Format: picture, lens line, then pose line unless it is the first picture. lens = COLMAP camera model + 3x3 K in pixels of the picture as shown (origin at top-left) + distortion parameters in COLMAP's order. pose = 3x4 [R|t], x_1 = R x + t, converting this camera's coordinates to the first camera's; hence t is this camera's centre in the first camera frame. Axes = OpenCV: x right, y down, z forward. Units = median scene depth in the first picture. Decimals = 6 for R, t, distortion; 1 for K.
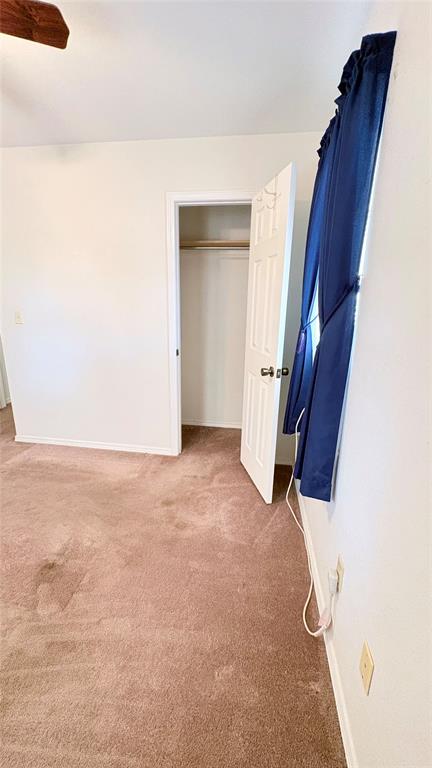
lens RADIAL K [[305.3, 0, 216.0], [0, 305.3, 384.0], [0, 0, 1]] dist [0.000382, 0.000035]
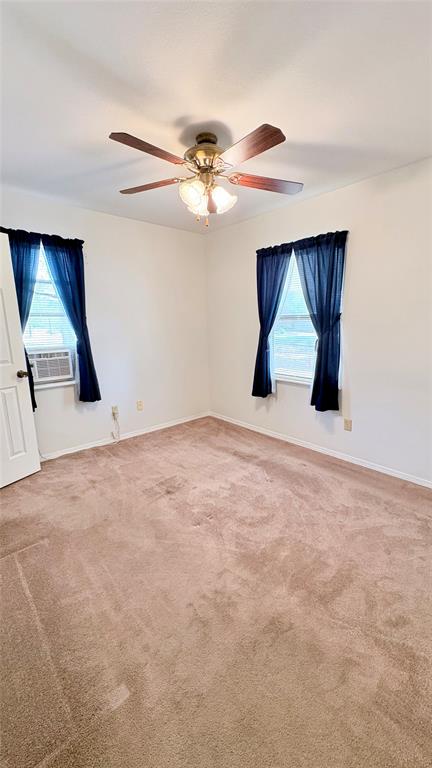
lens RADIAL K [[305.3, 0, 216.0], [0, 305.3, 384.0], [0, 0, 1]] dist [0.000382, 0.000035]
pose [[-0.764746, -0.134497, 0.630138, -1.311248], [0.175737, 0.897355, 0.404810, -0.383029], [-0.619903, 0.420315, -0.662612, 1.339524]]
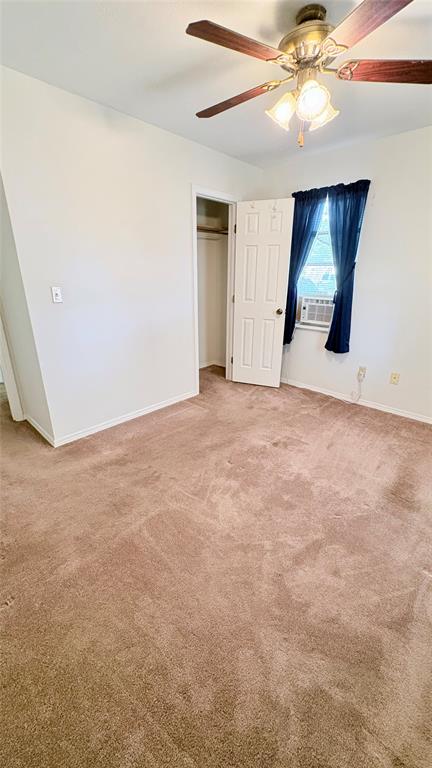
lens RADIAL K [[305.3, 0, 216.0], [0, 305.3, 384.0], [0, 0, 1]] dist [0.000382, 0.000035]
pose [[0.572595, -0.296906, 0.764187, -1.498723], [0.222756, 0.953396, 0.203511, -0.077024], [-0.788996, 0.053697, 0.612047, 0.207968]]
